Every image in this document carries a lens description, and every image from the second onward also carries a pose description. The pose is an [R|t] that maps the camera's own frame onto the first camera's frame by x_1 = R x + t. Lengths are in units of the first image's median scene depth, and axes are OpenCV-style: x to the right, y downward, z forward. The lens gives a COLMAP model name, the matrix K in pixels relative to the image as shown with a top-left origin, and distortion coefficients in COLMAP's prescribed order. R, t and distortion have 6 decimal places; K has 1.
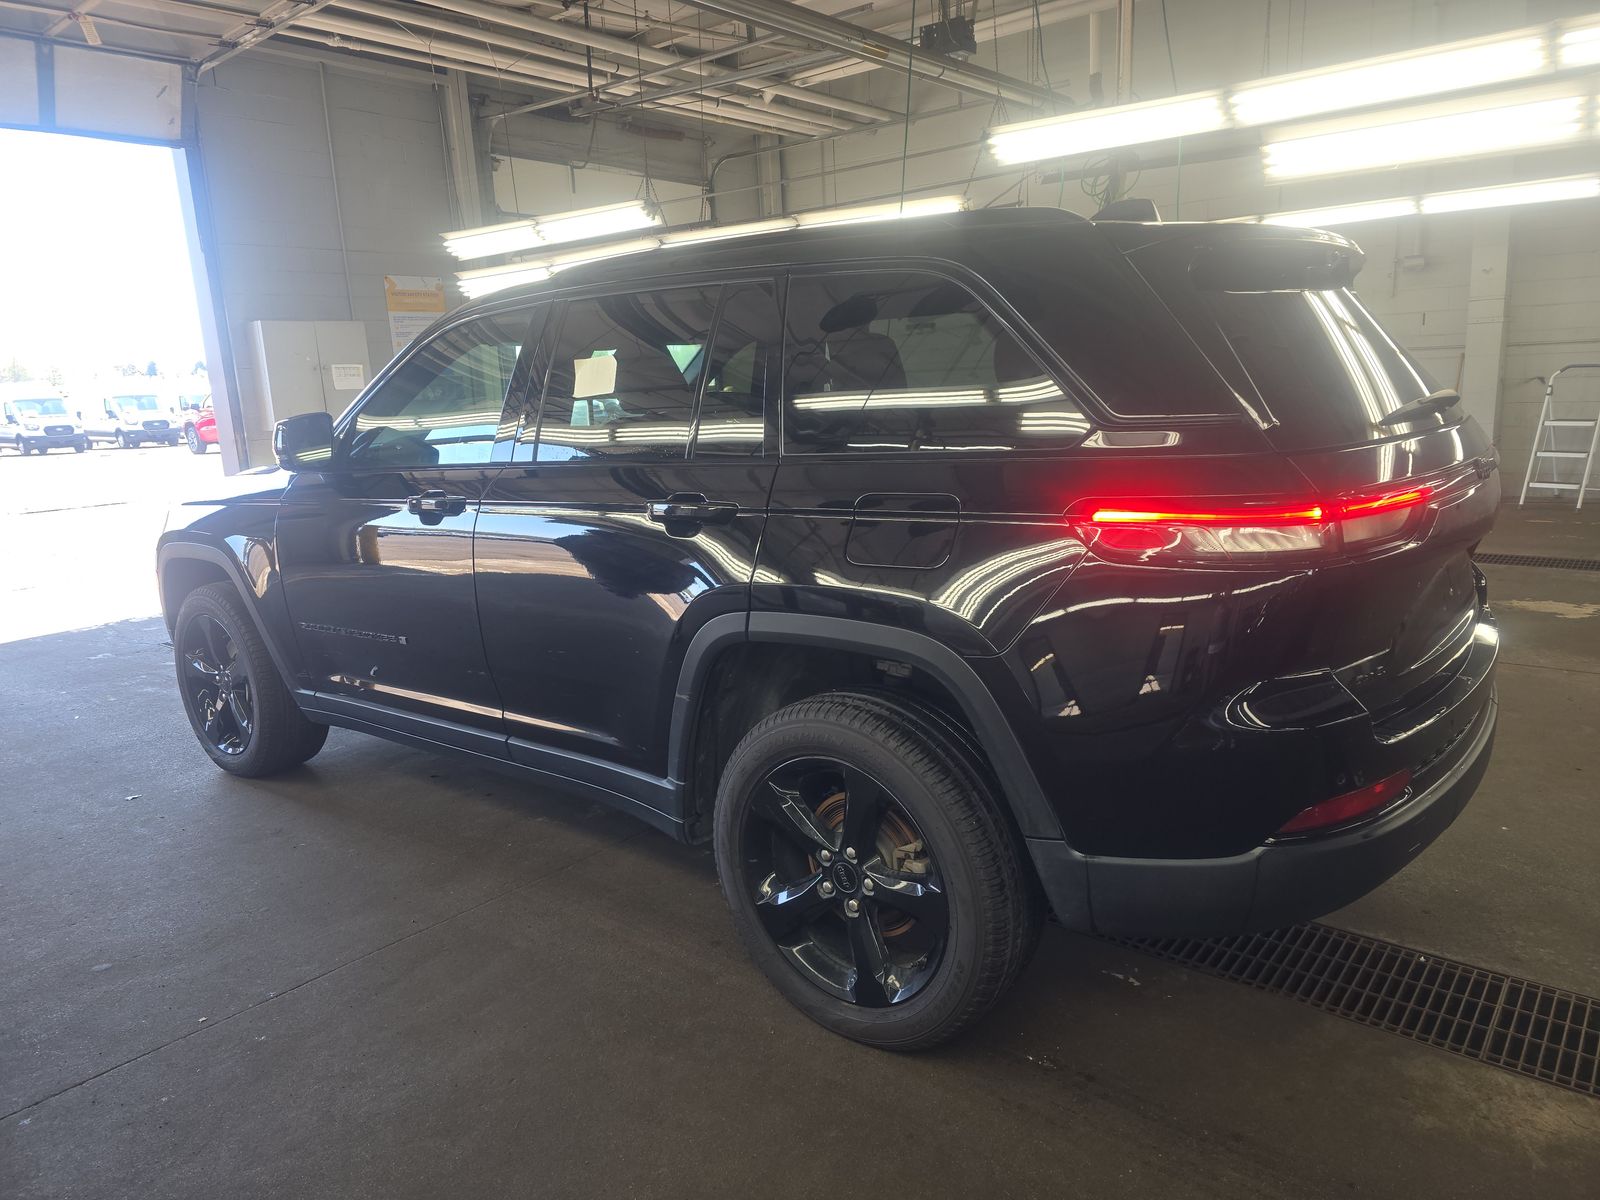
lens RADIAL K [[1070.5, 0, 799.2], [0, 1070.5, 591.1], [0, 0, 1]] dist [0.035506, -0.025385]
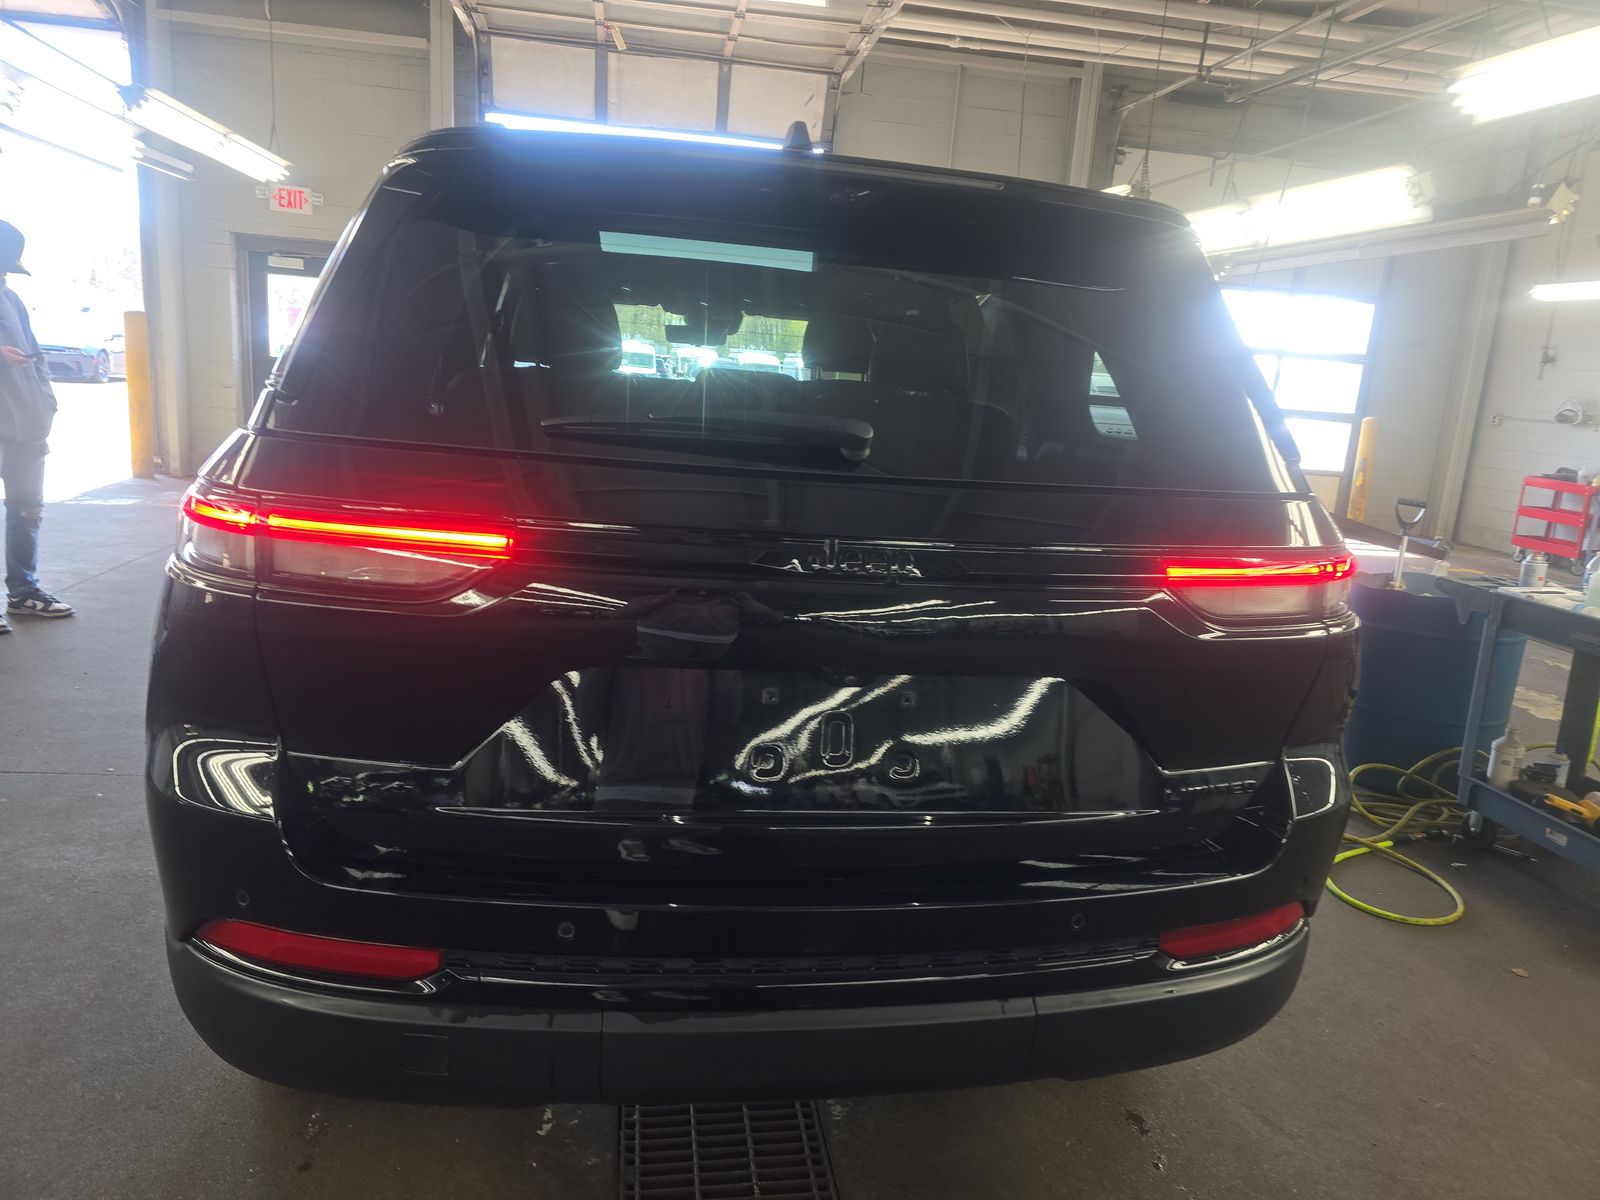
lens RADIAL K [[1070.5, 0, 796.9], [0, 1070.5, 605.8], [0, 0, 1]] dist [0.035506, -0.025385]
pose [[0.749700, 0.226971, -0.621639, 0.230381], [-0.231300, 0.969971, 0.075204, -0.006401], [0.620041, 0.087404, 0.779686, 0.101786]]
